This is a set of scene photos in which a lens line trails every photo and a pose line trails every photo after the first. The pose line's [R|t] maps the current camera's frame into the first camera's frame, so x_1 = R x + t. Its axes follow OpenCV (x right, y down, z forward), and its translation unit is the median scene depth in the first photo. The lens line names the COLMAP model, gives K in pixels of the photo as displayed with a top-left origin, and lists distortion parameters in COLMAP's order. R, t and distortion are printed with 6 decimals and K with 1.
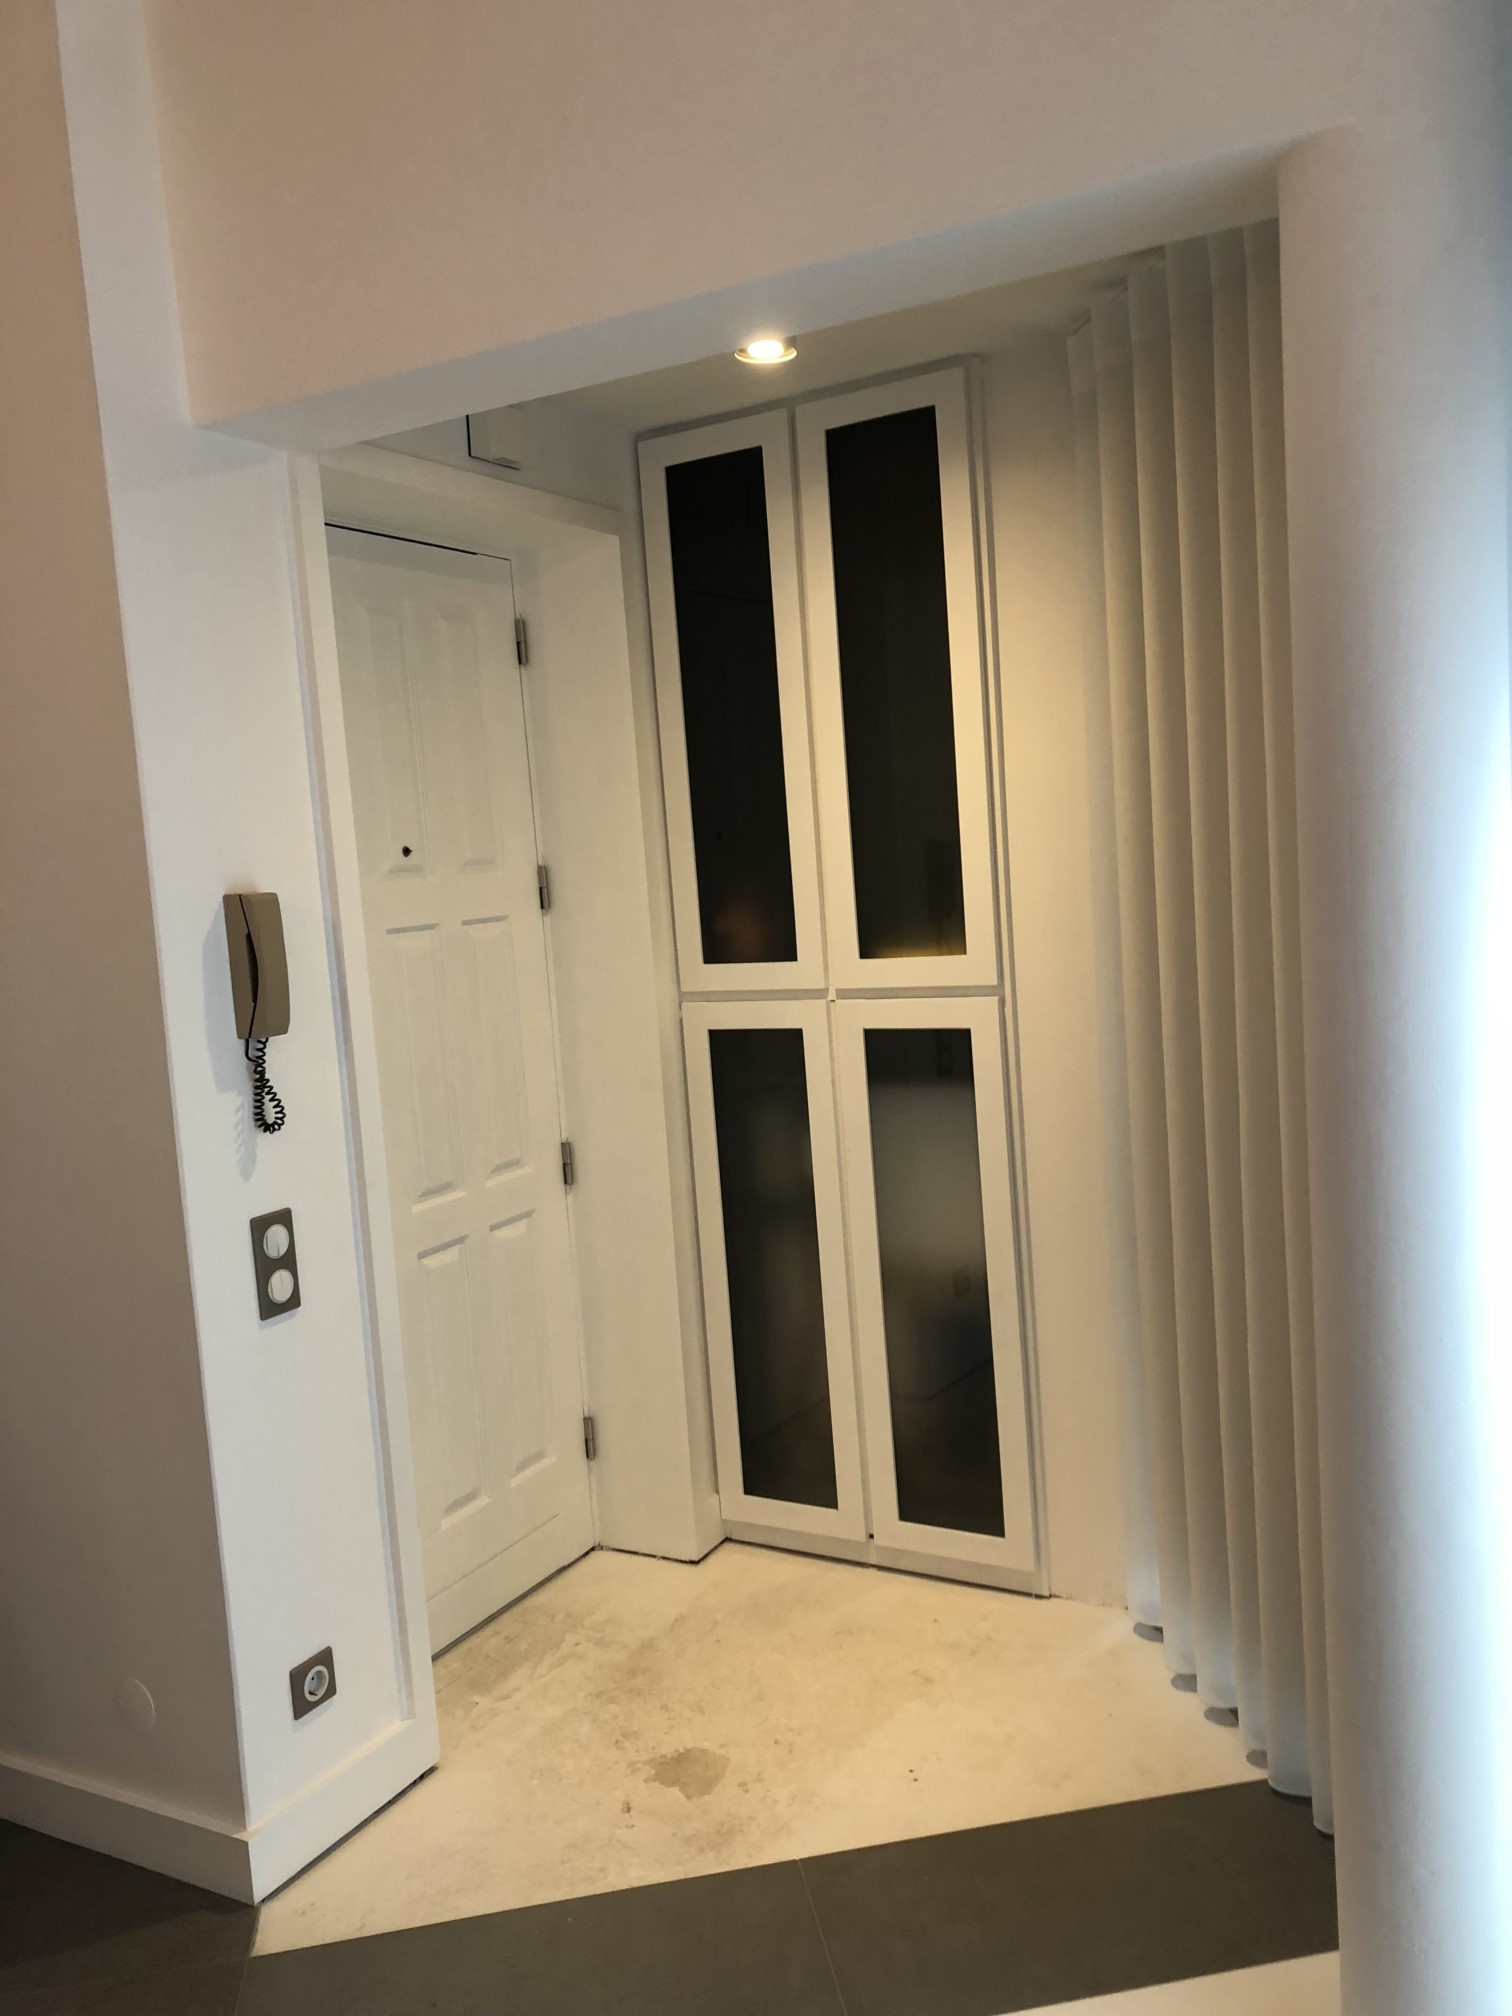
lens RADIAL K [[1660.2, 0, 756.0], [0, 1660.2, 1008.0], [0, 0, 1]] dist [0.042381, -0.069825]
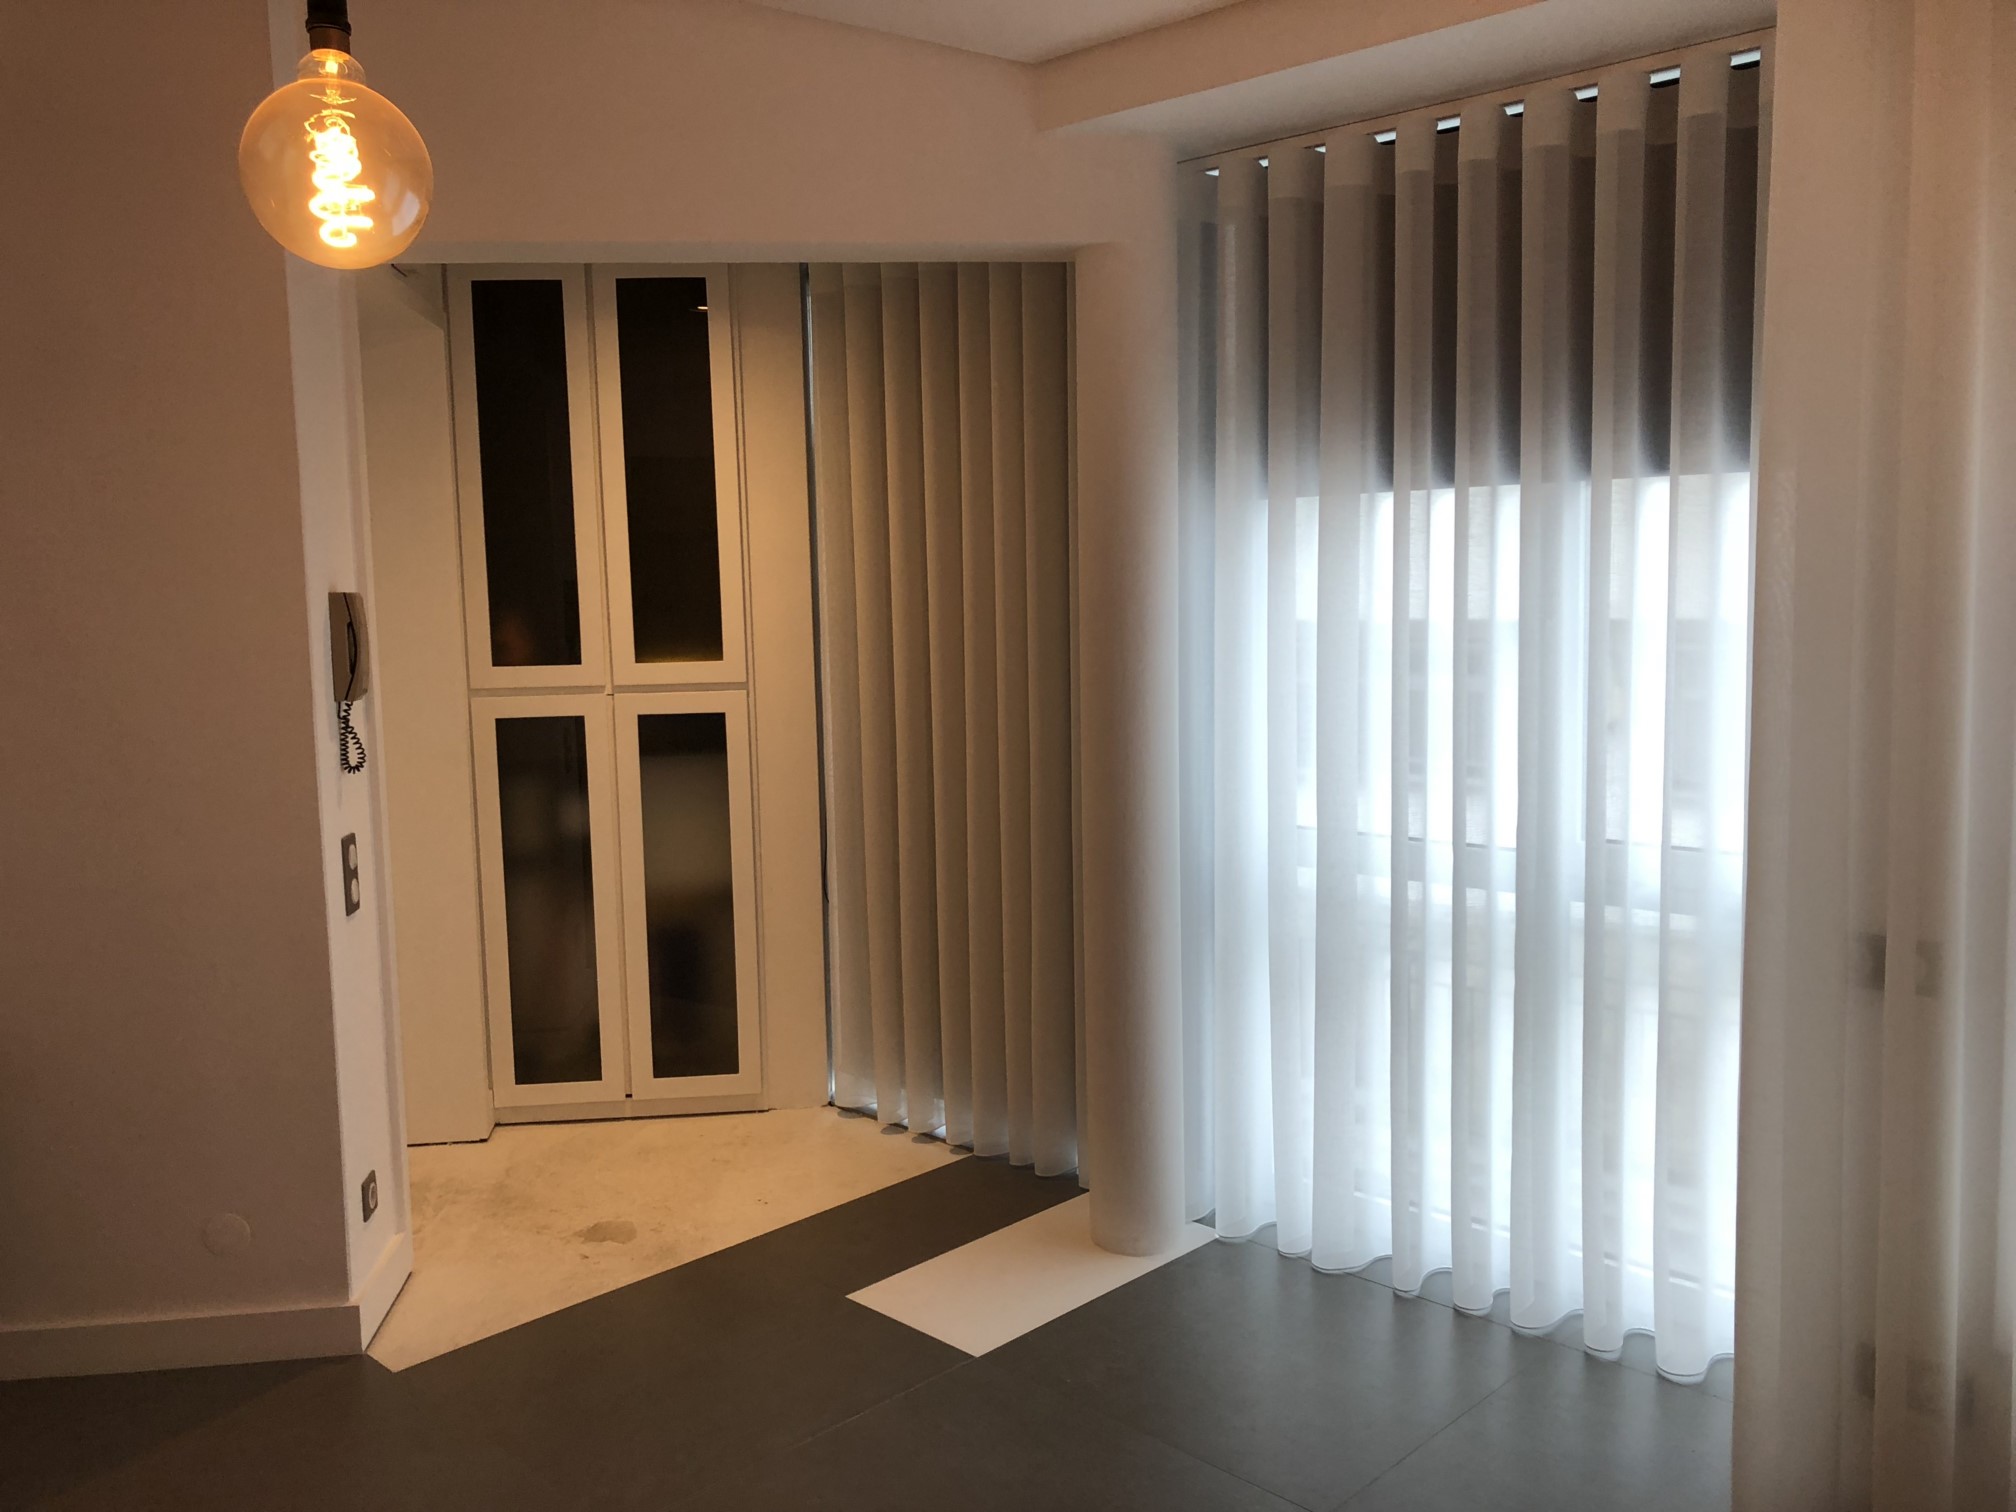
lens RADIAL K [[1660.2, 0, 1010.9], [0, 1660.2, 739.1], [0, 0, 1]] dist [0.042381, -0.069825]
pose [[0.810185, -0.004139, 0.586160, -0.491564], [0.014454, 0.999812, -0.012918, 0.055079], [-0.585996, 0.018939, 0.810093, -0.285586]]
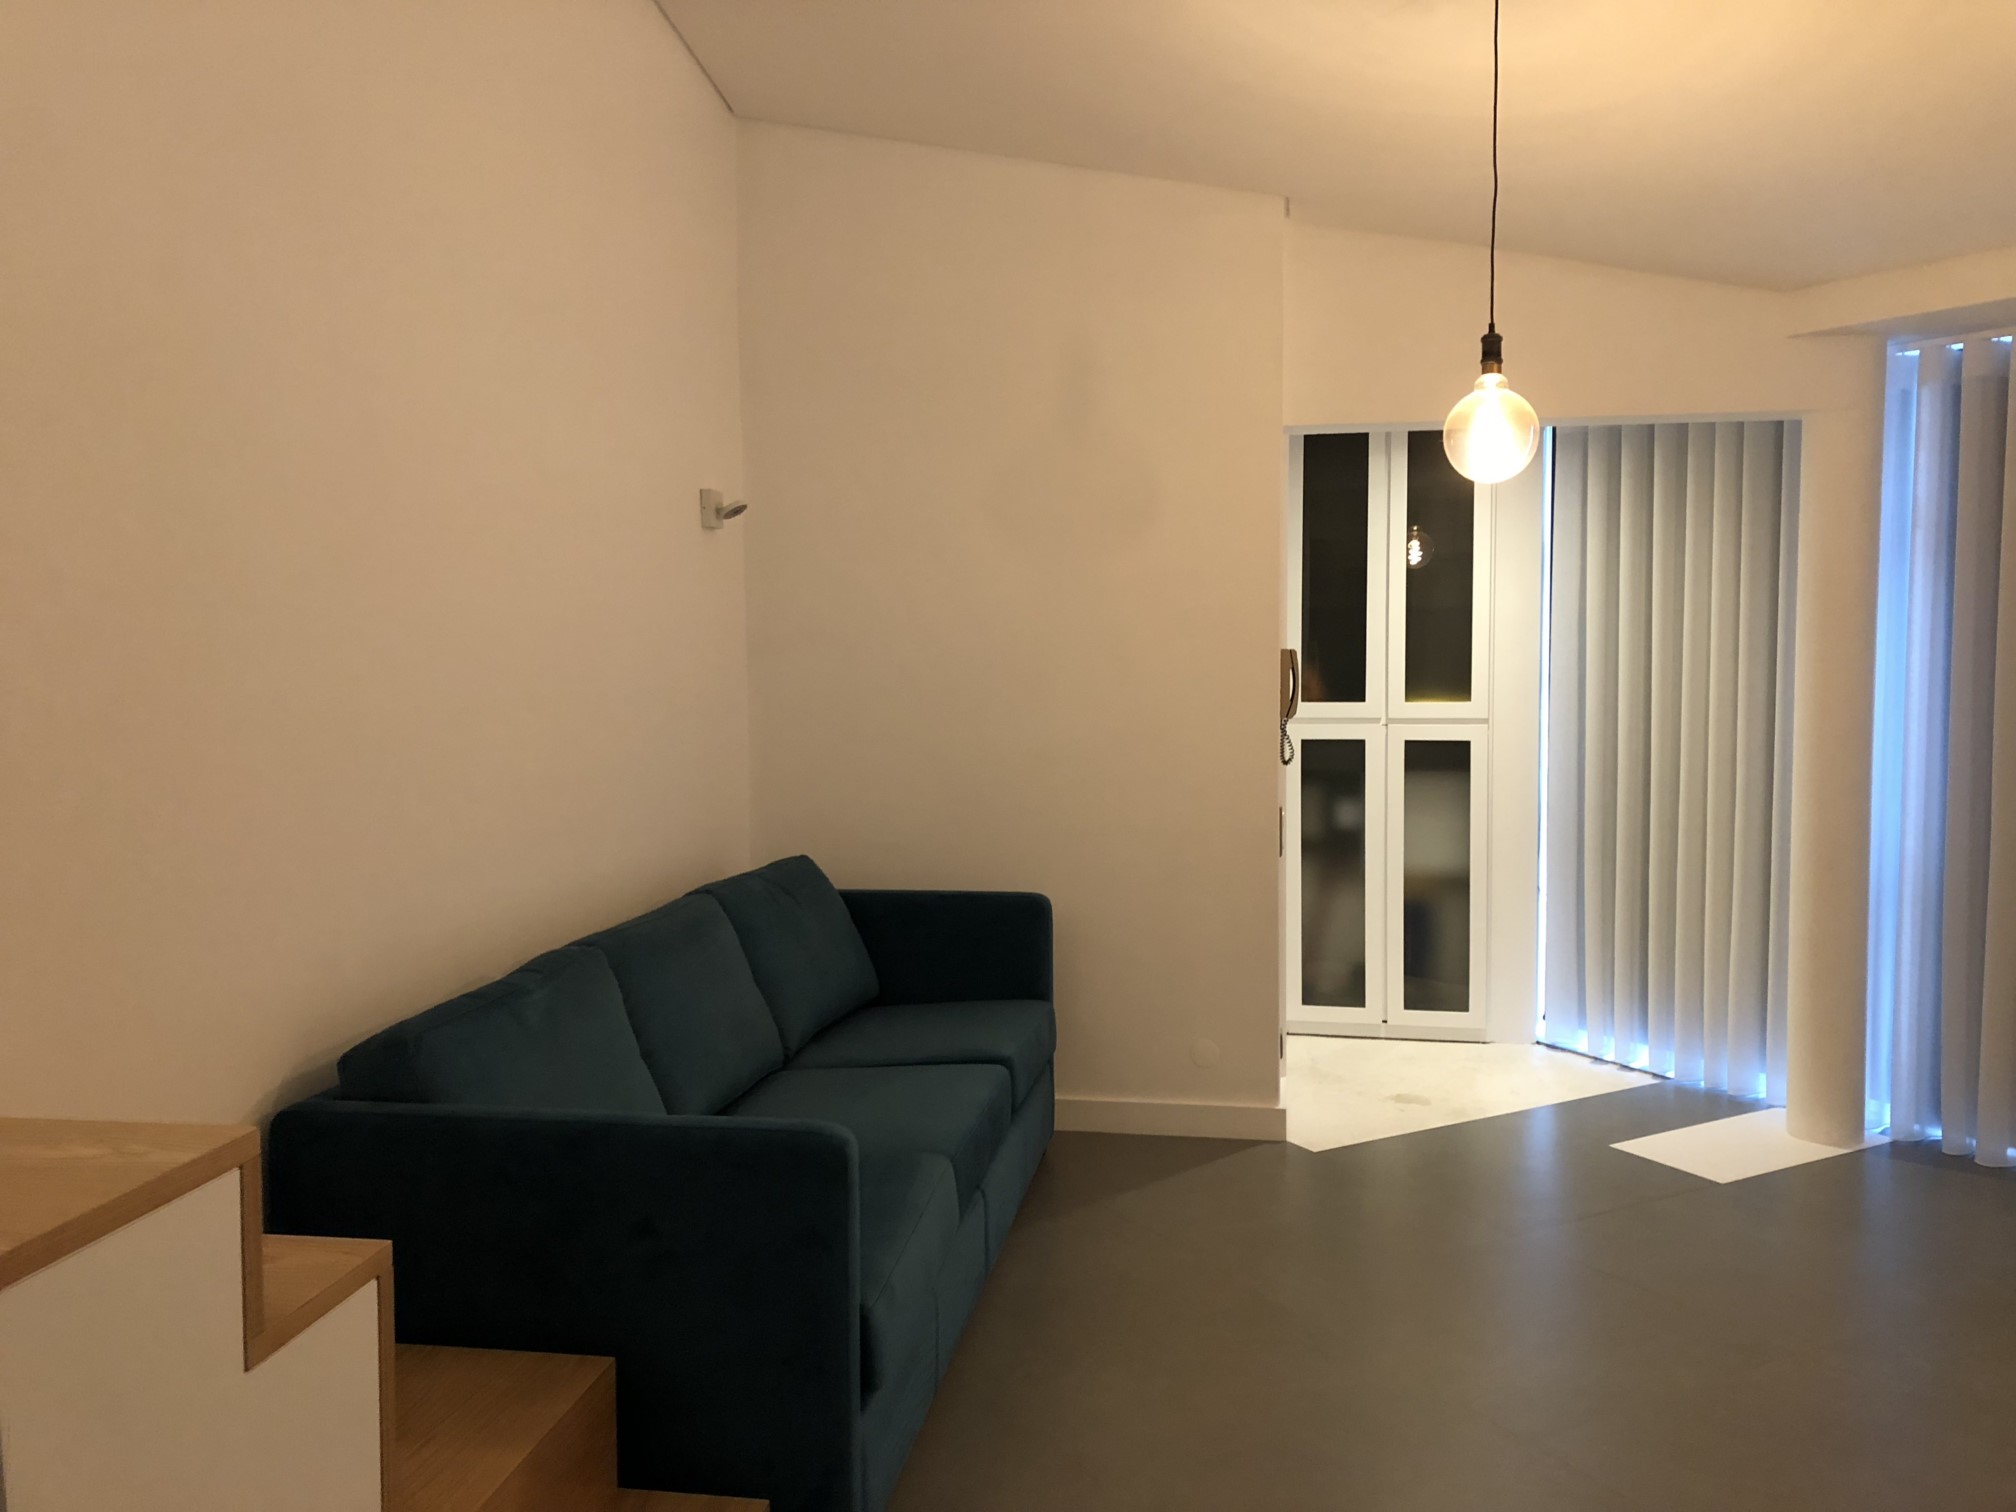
lens RADIAL K [[1660.2, 0, 1010.9], [0, 1660.2, 739.1], [0, 0, 1]] dist [0.042381, -0.069825]
pose [[0.939757, 0.043261, 0.339096, -0.990659], [-0.029535, 0.998526, -0.045536, 0.110551], [-0.340566, 0.032778, 0.939649, -0.604663]]
